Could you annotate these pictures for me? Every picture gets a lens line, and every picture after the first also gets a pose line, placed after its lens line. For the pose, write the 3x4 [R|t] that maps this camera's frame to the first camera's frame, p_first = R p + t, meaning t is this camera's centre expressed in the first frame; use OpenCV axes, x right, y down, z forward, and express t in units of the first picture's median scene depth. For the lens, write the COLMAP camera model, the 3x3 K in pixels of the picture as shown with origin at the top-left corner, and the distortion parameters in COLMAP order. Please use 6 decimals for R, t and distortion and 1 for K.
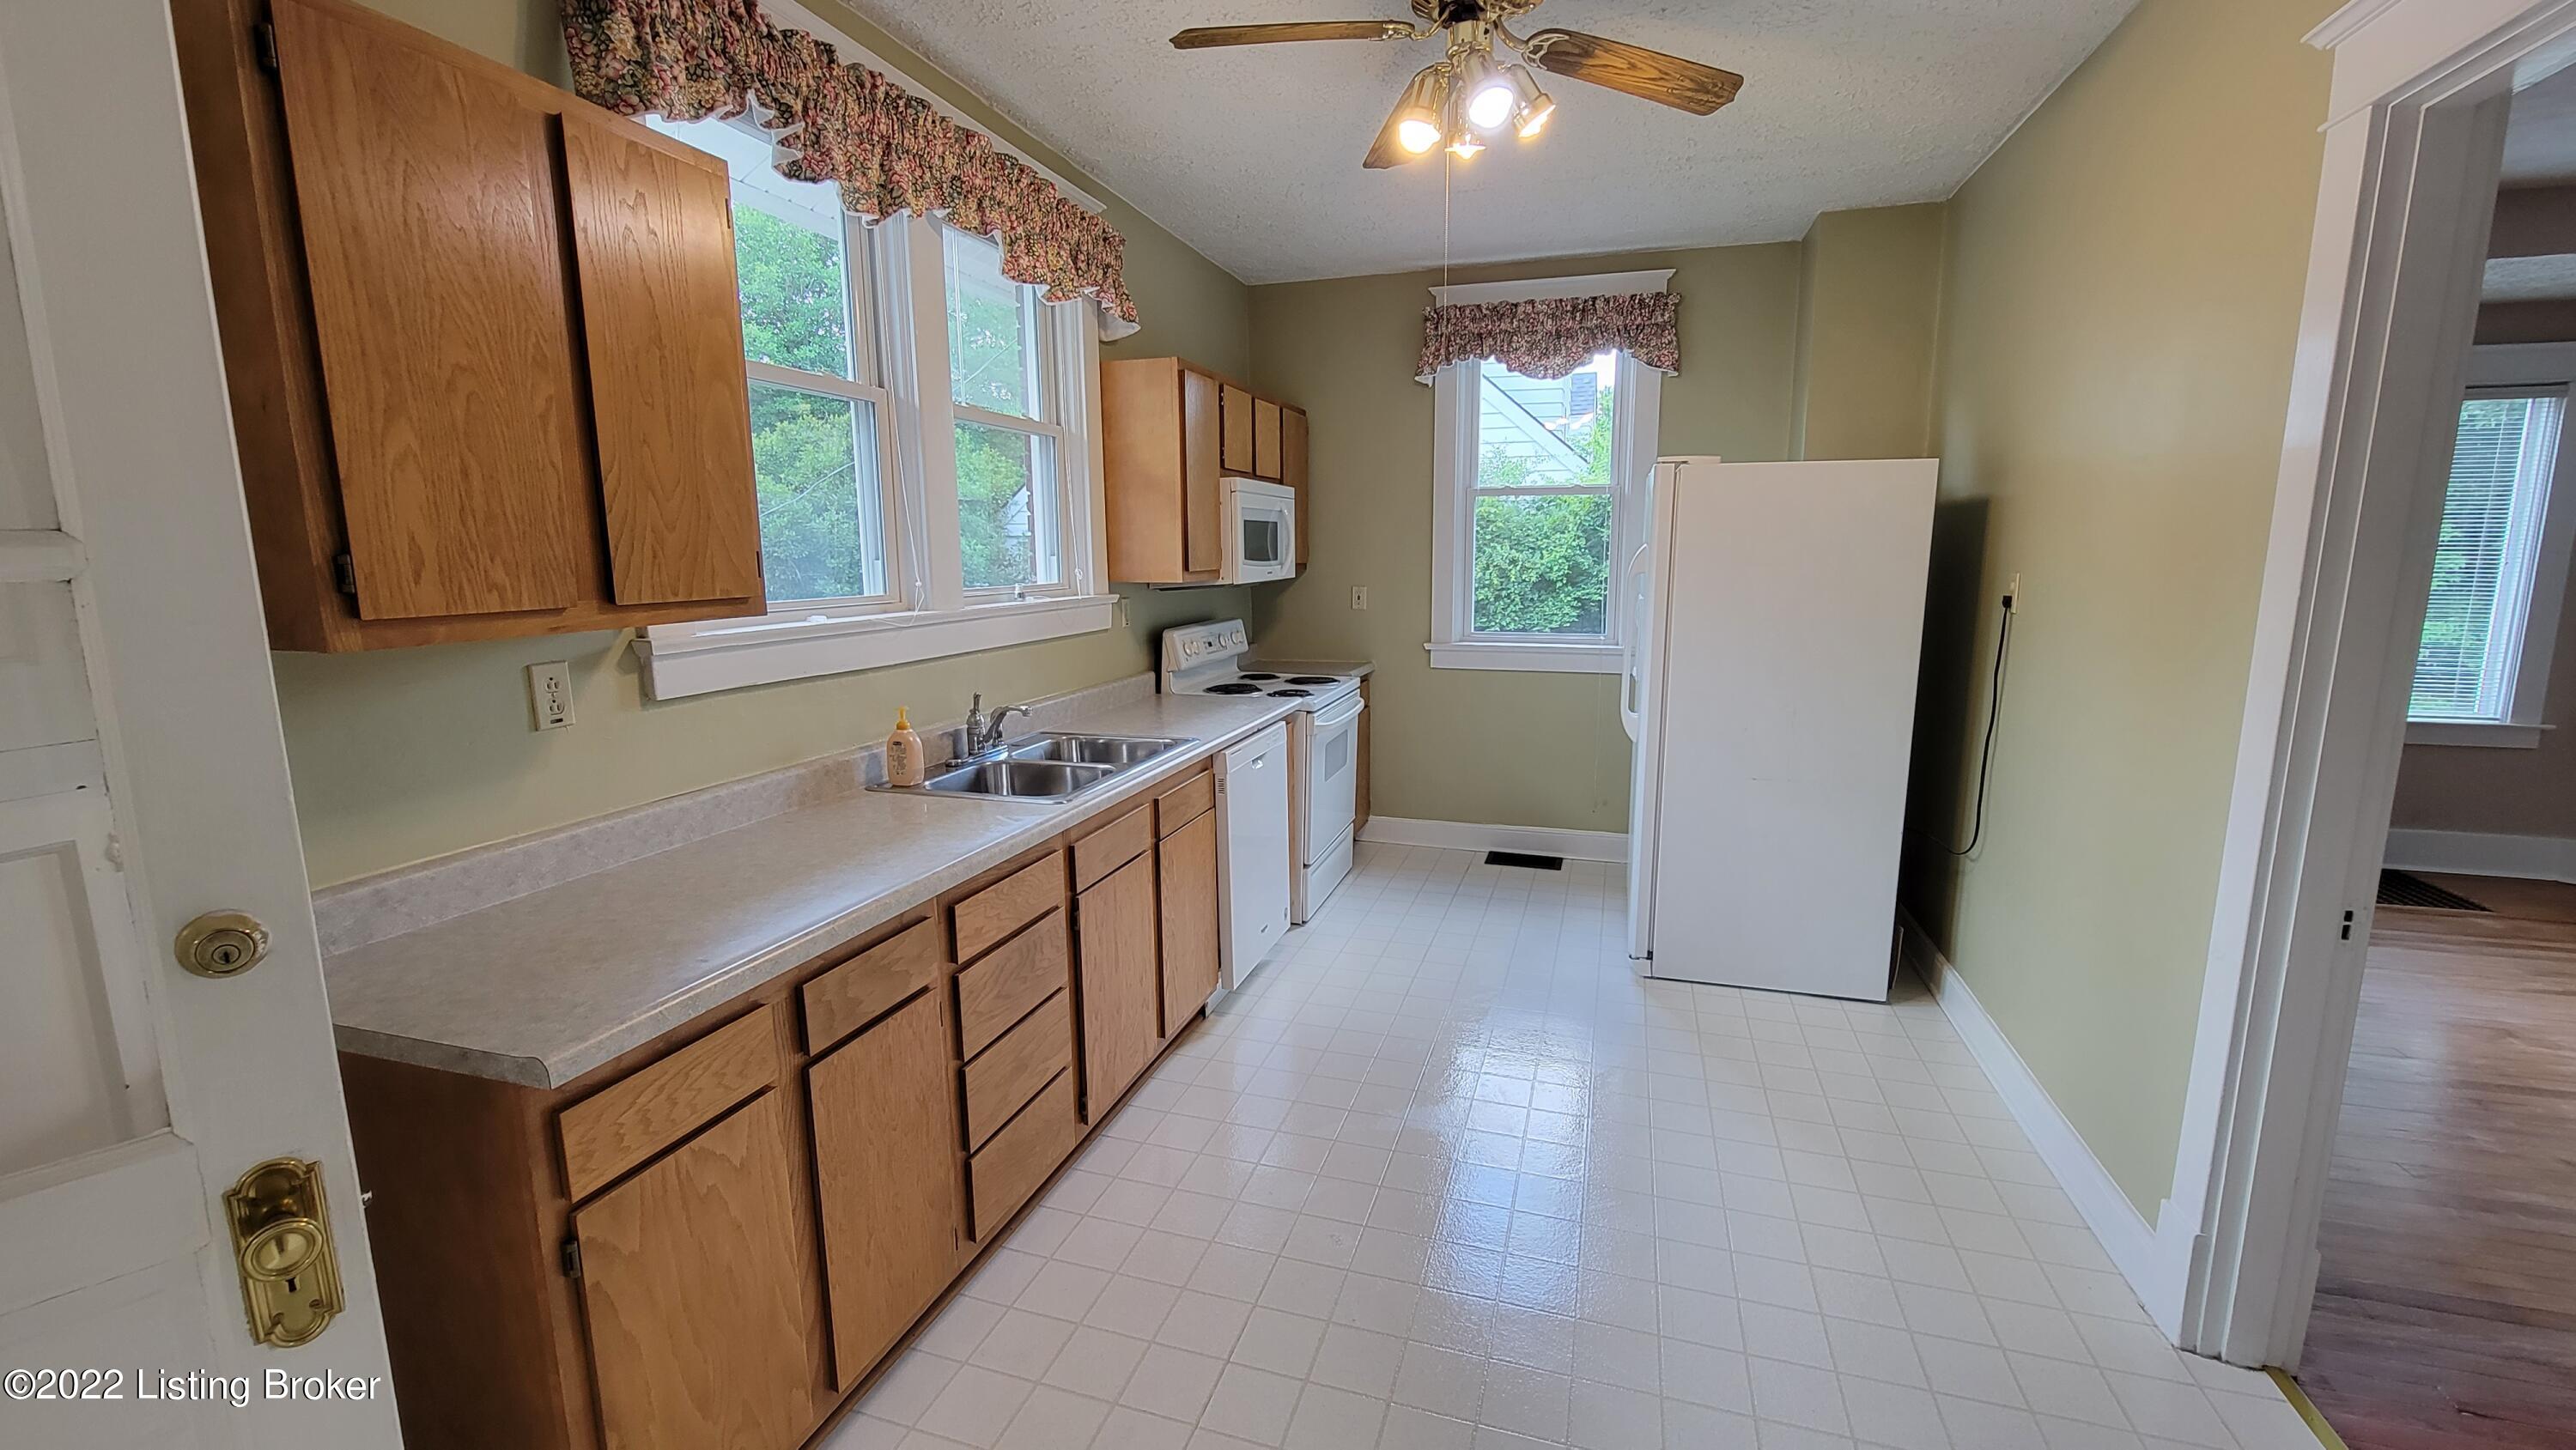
lens RADIAL K [[1054.0, 0, 1288.0], [0, 1054.0, 725.0], [0, 0, 1]] dist [-0.003120, -0.000375]
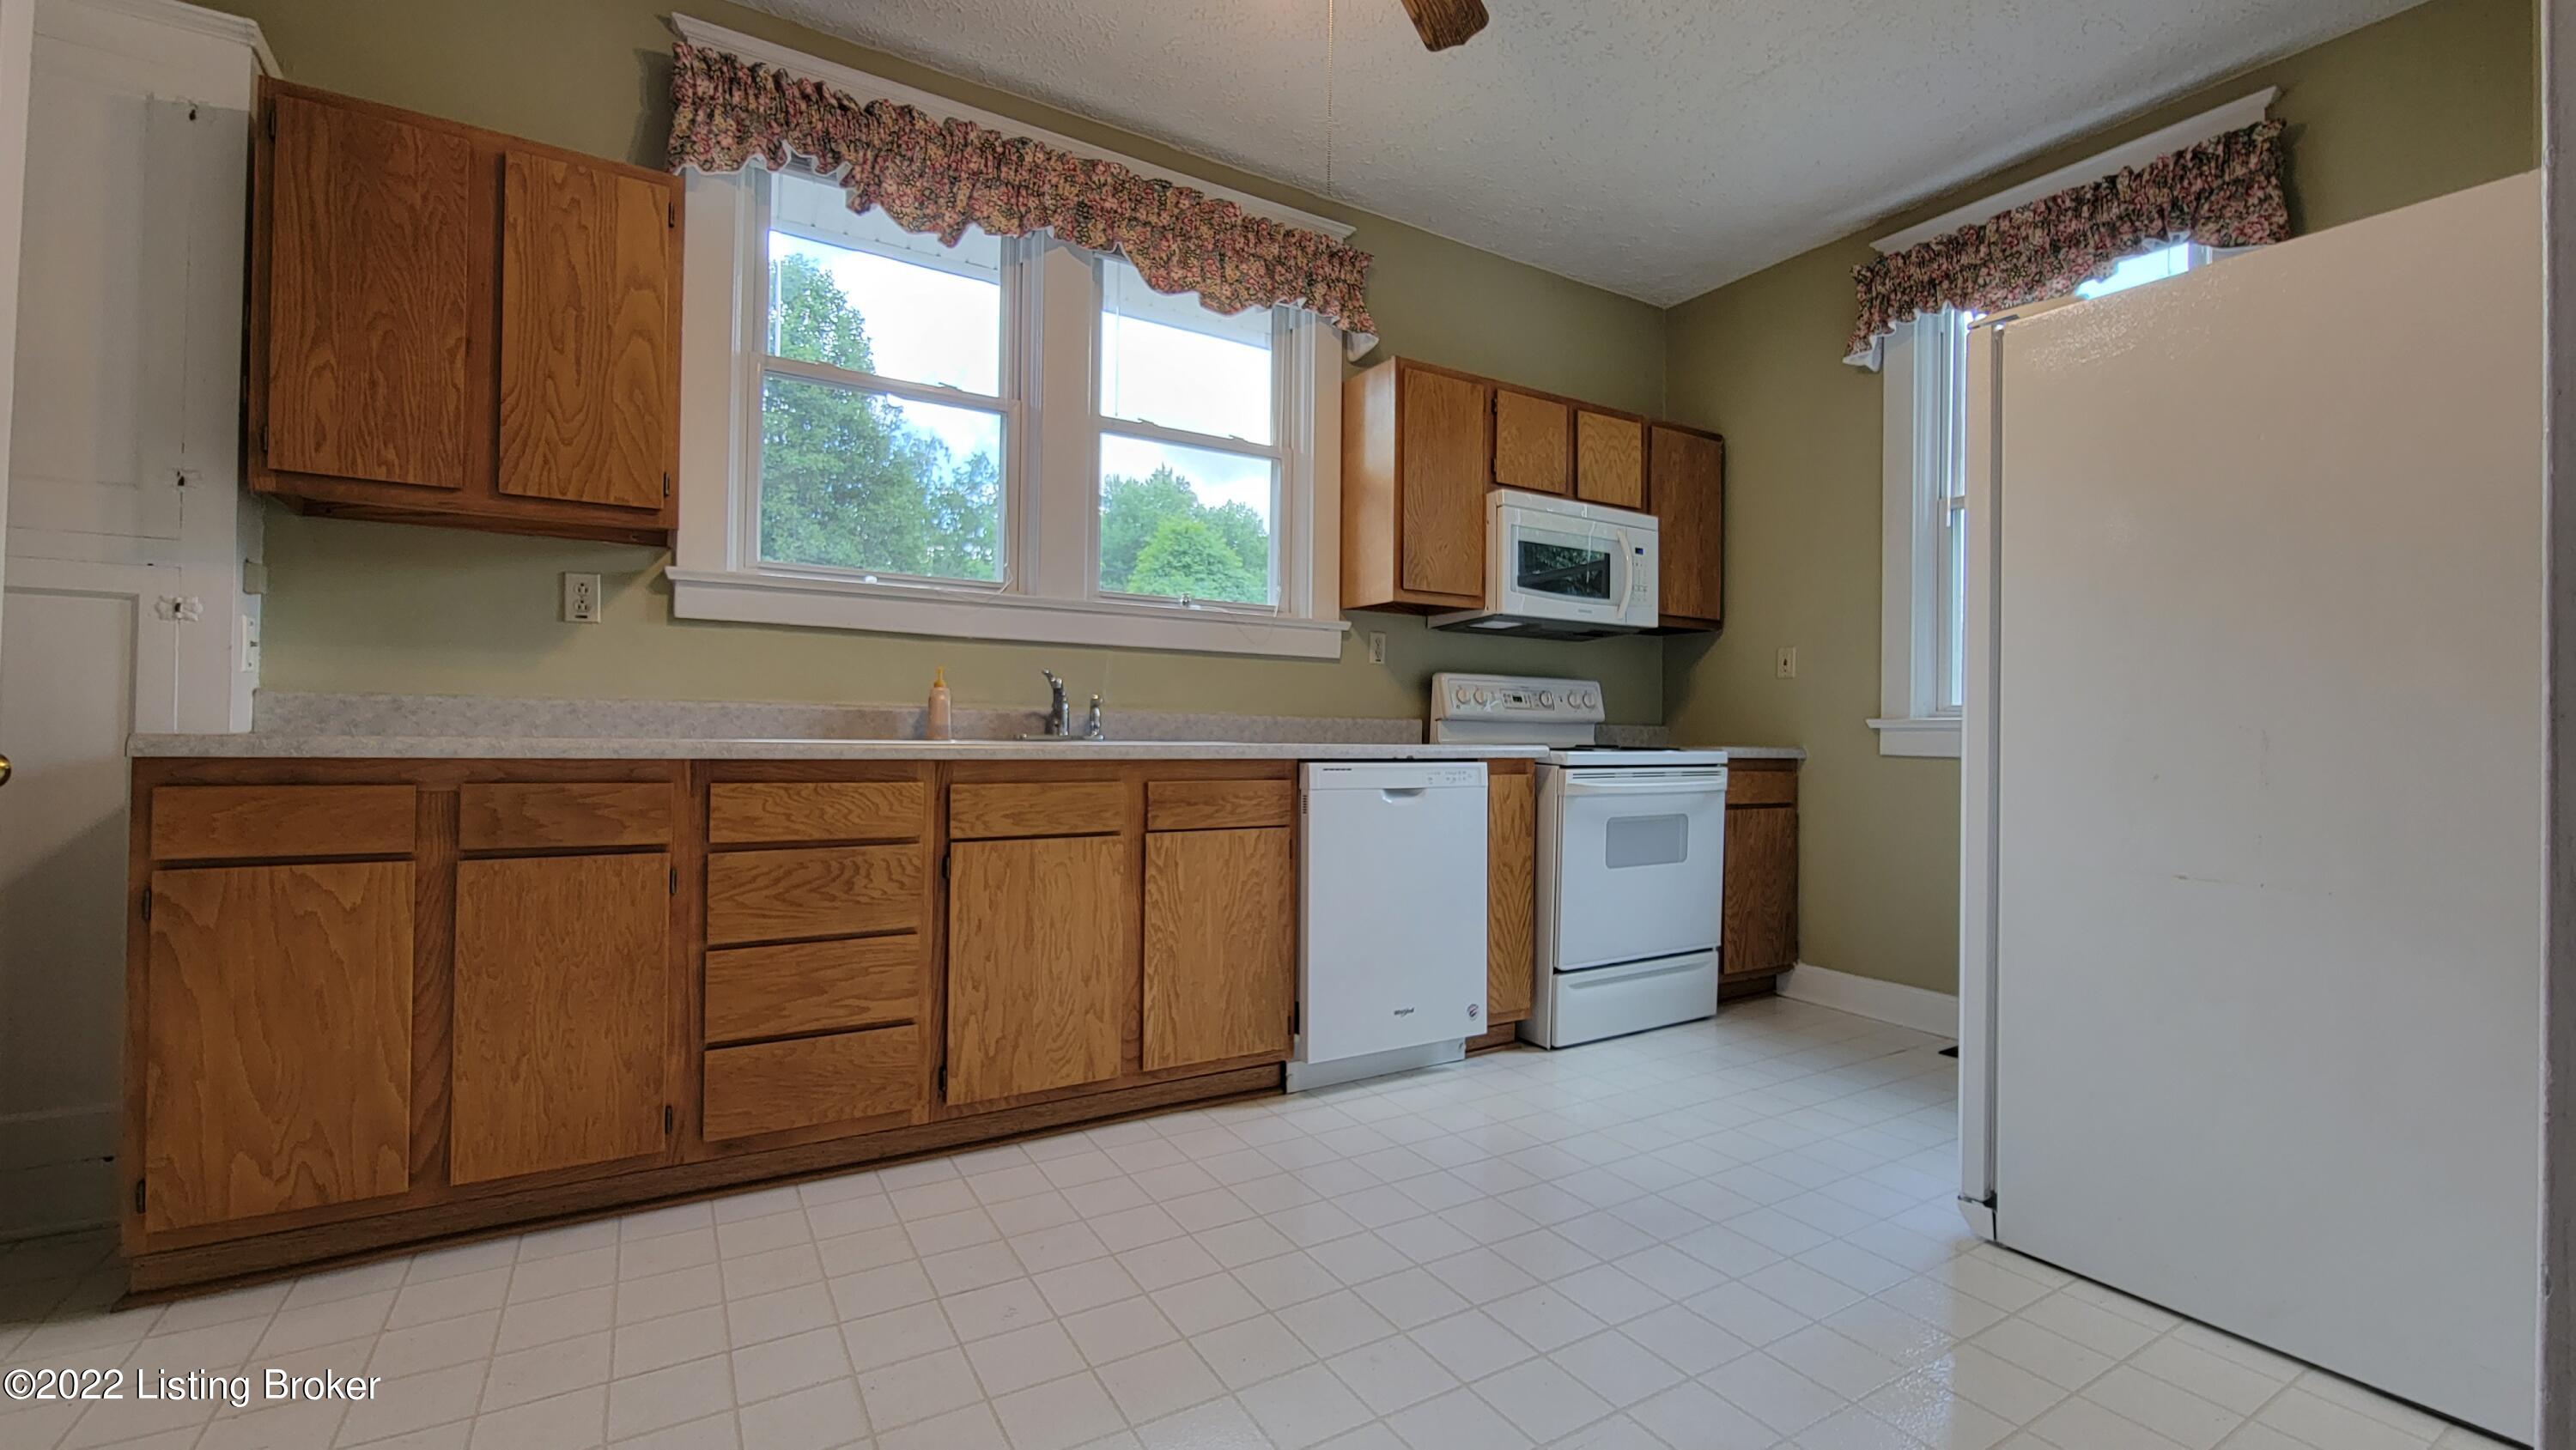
lens RADIAL K [[1056.0, 0, 1288.0], [0, 1056.0, 725.0], [0, 0, 1]] dist [-0.002371, -0.000725]
pose [[0.748538, 0.012193, -0.662980, 0.582543], [-0.129520, 0.983261, -0.128152, 0.127024], [0.650319, 0.181796, 0.737587, 0.428690]]
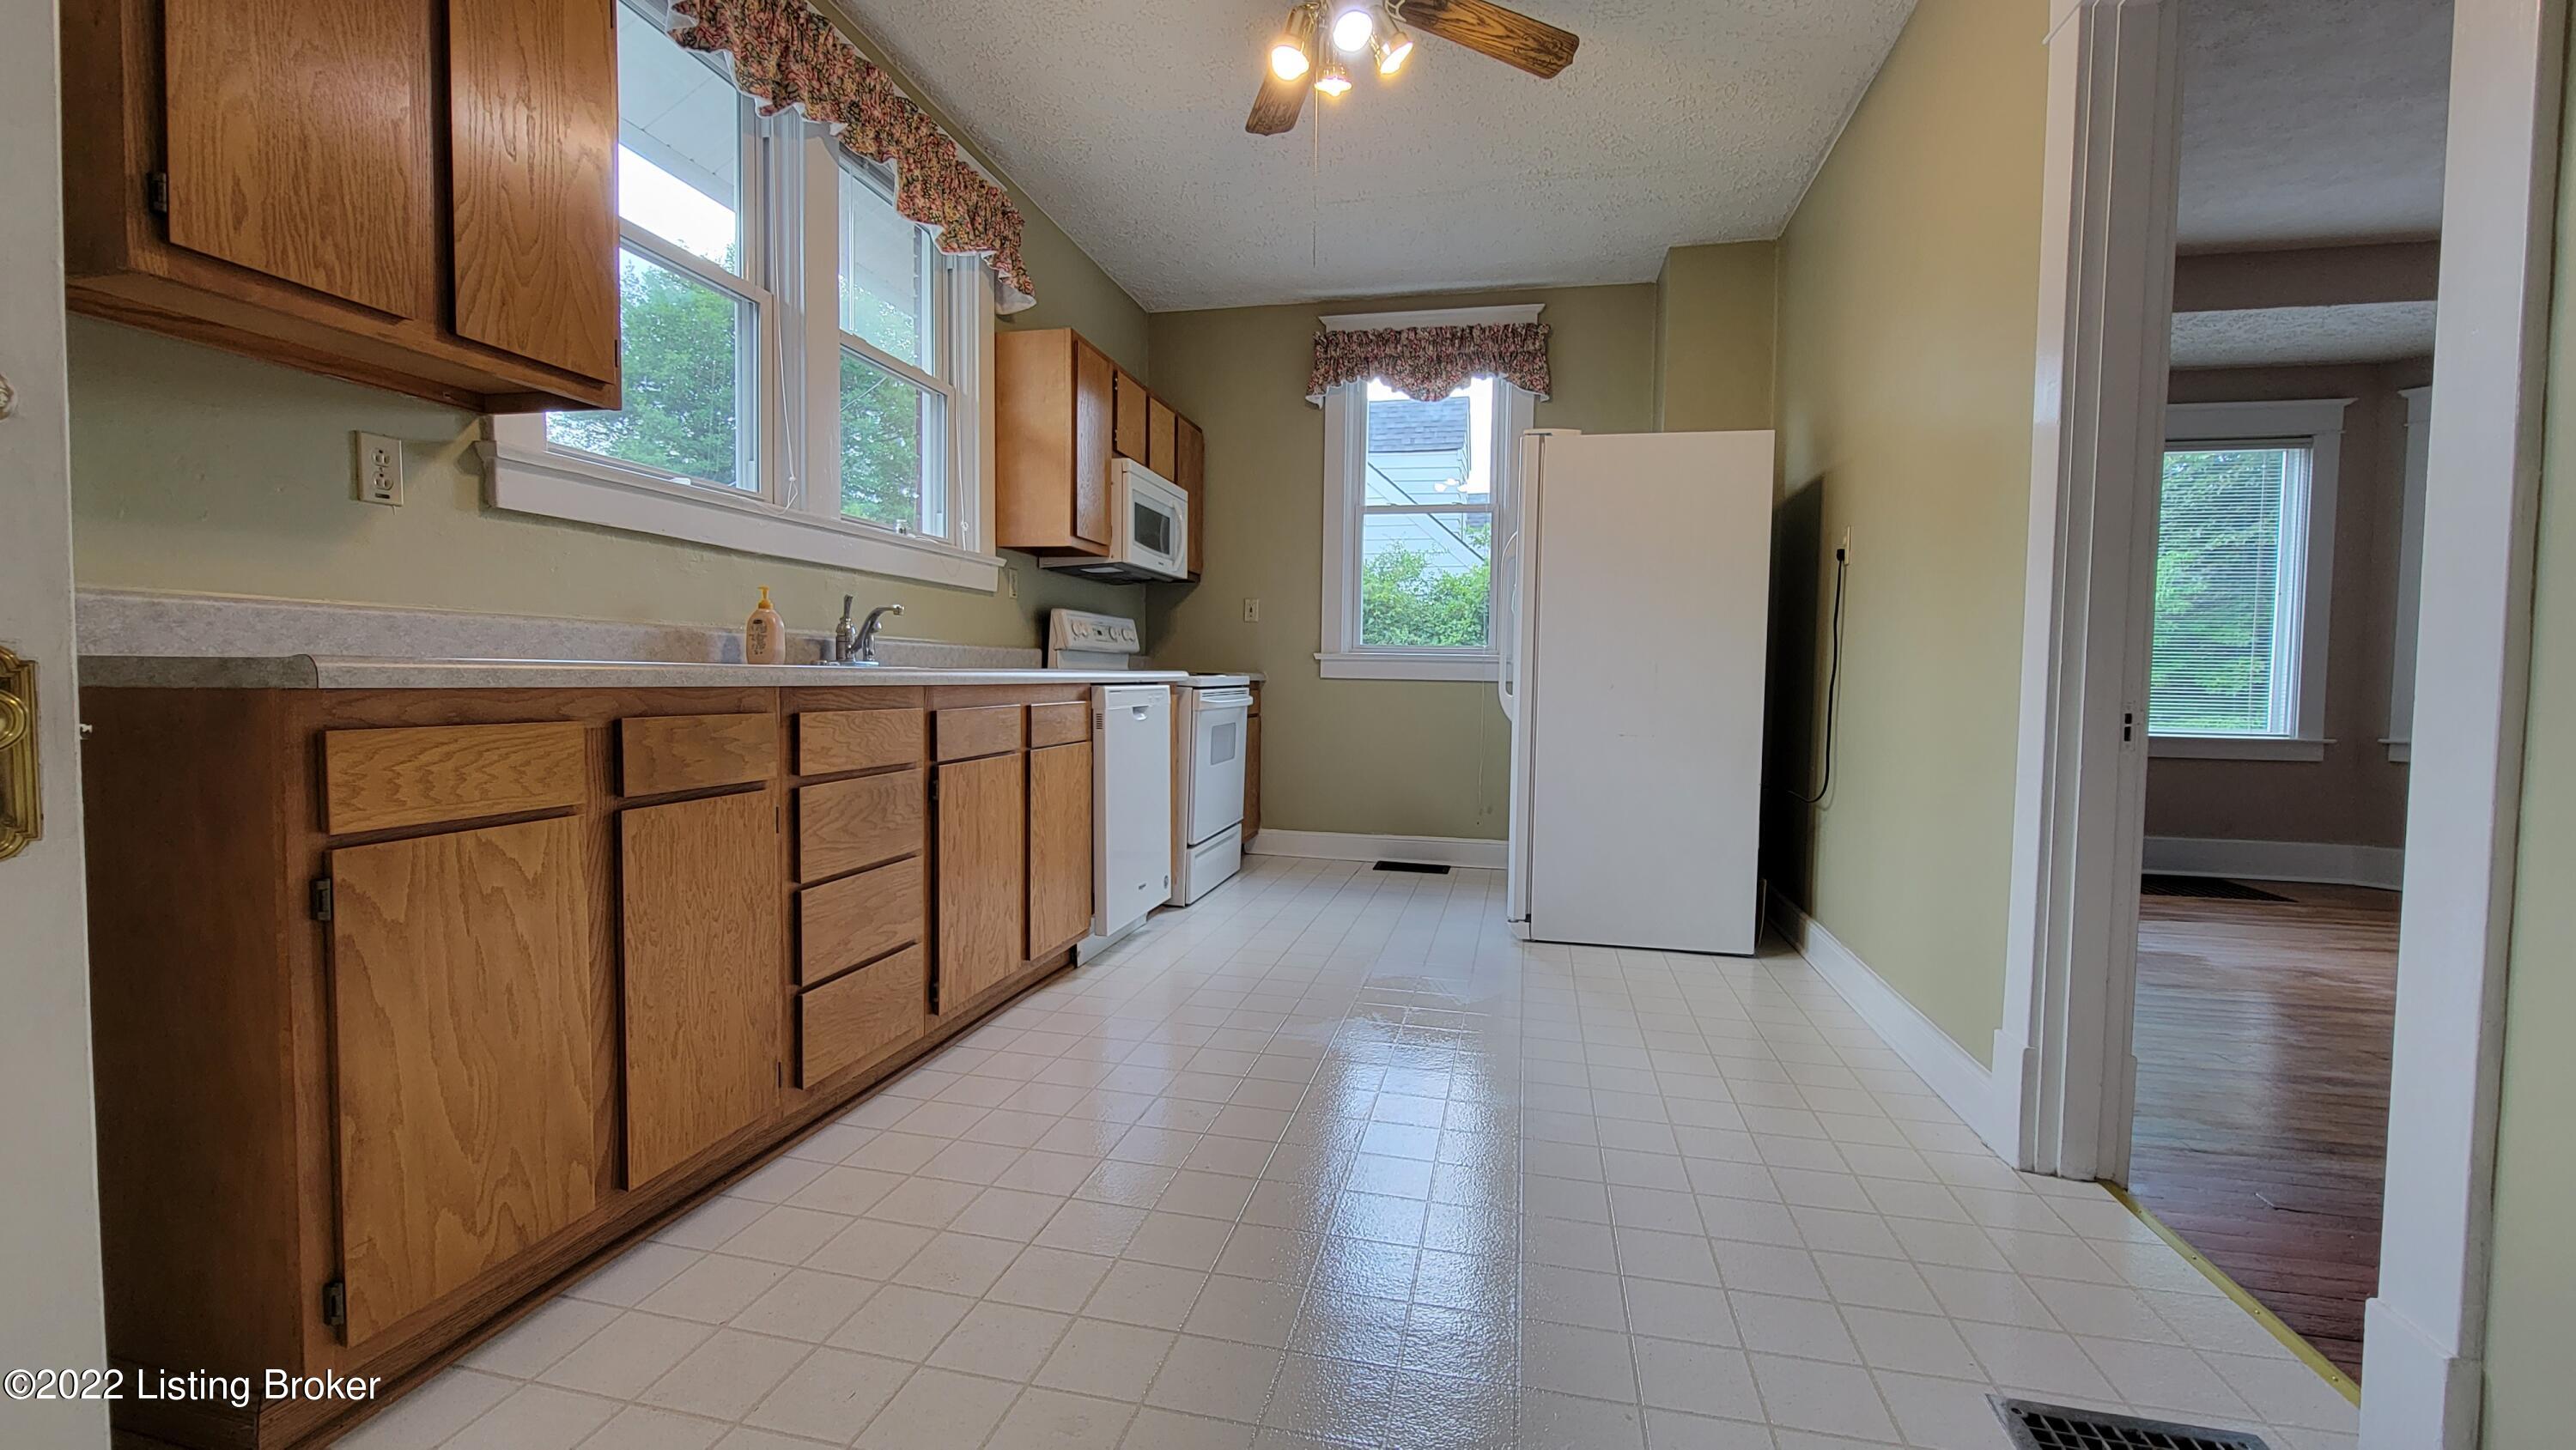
lens RADIAL K [[1056.0, 0, 1288.0], [0, 1056.0, 725.0], [0, 0, 1]] dist [-0.002371, -0.000725]
pose [[0.996323, 0.017895, 0.083791, 0.036971], [-0.007803, 0.992832, -0.119265, 0.214743], [-0.085325, 0.118172, 0.989320, 0.000076]]
